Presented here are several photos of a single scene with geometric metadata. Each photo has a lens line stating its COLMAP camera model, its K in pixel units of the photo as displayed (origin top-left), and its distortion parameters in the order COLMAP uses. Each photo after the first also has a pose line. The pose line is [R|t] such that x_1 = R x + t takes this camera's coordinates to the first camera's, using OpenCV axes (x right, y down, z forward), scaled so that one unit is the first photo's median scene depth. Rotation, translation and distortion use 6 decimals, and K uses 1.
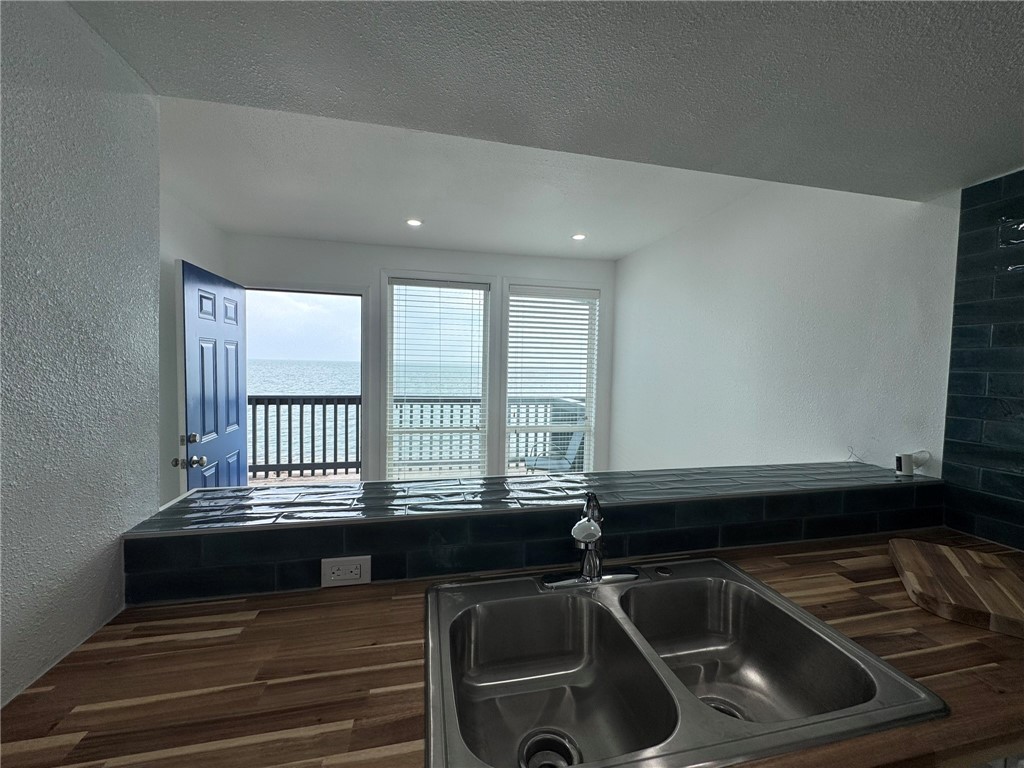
lens RADIAL K [[407.8, 0, 516.9], [0, 407.8, 383.3], [0, 0, 1]] dist [-0.002017, 0.000121]
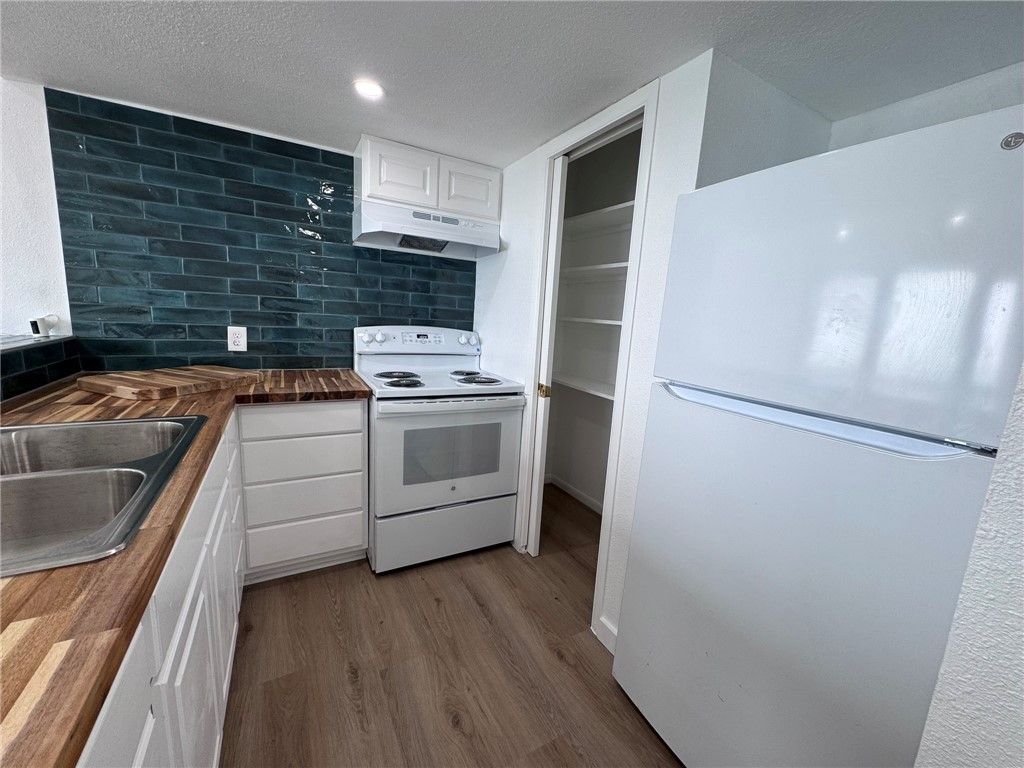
lens RADIAL K [[407.8, 0, 508.2], [0, 407.8, 384.3], [0, 0, 1]] dist [-0.002017, 0.000121]
pose [[-0.278451, -0.200866, 0.939211, -0.568365], [-0.024006, 0.979036, 0.202266, 0.099172], [-0.960150, 0.033774, -0.277436, 0.059403]]
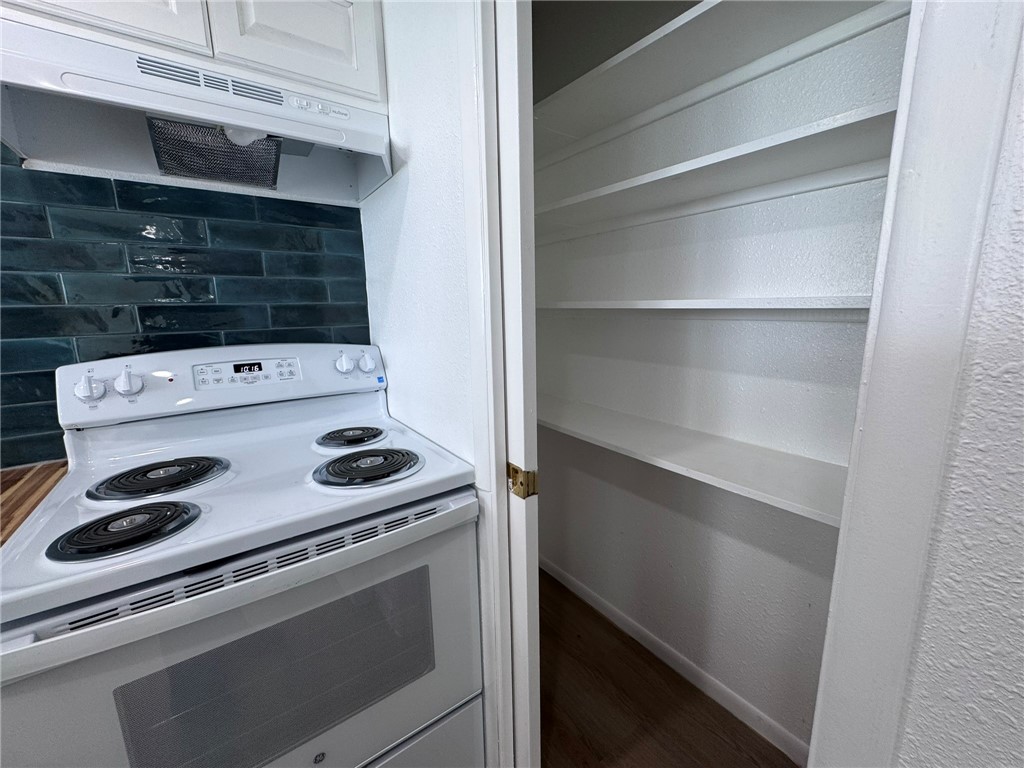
lens RADIAL K [[407.8, 0, 509.2], [0, 407.8, 383.3], [0, 0, 1]] dist [-0.002017, 0.000121]
pose [[-0.392661, -0.186549, 0.900565, 0.280256], [0.051732, 0.973181, 0.224148, 0.135324], [-0.918227, 0.134602, -0.372480, -0.255377]]
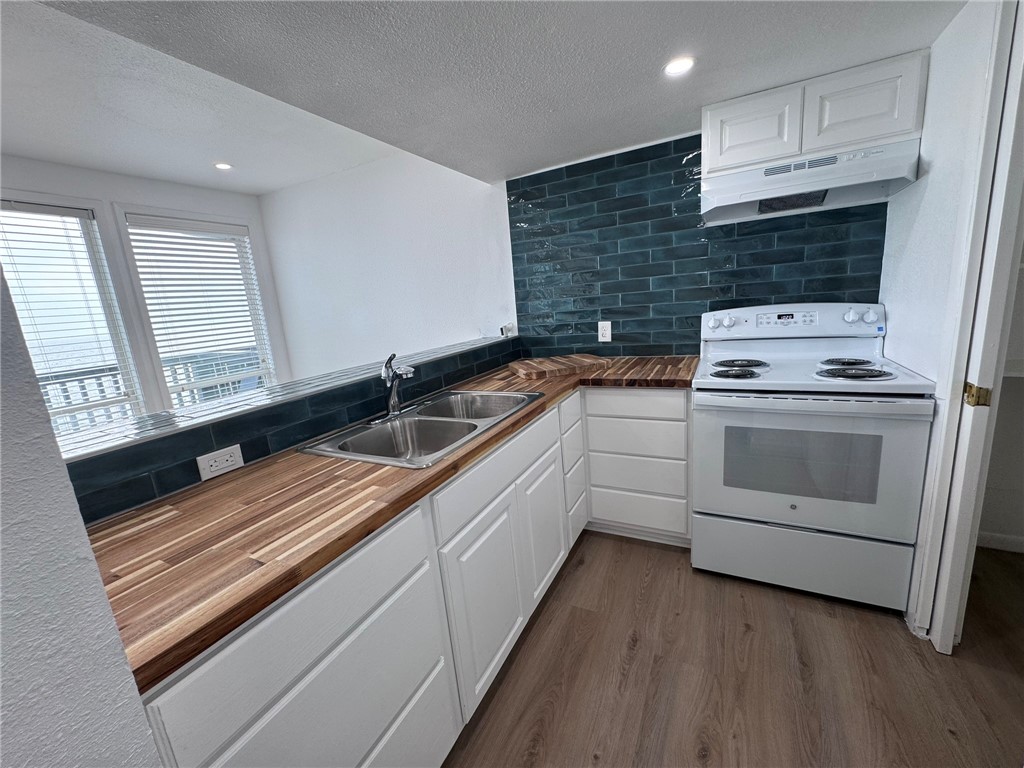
lens RADIAL K [[407.8, 0, 516.3], [0, 407.8, 384.3], [0, 0, 1]] dist [-0.002017, 0.000121]
pose [[0.633731, -0.228877, 0.738918, -0.503227], [0.132034, 0.973213, 0.188210, 0.096471], [-0.762202, -0.021713, 0.646975, -0.294778]]
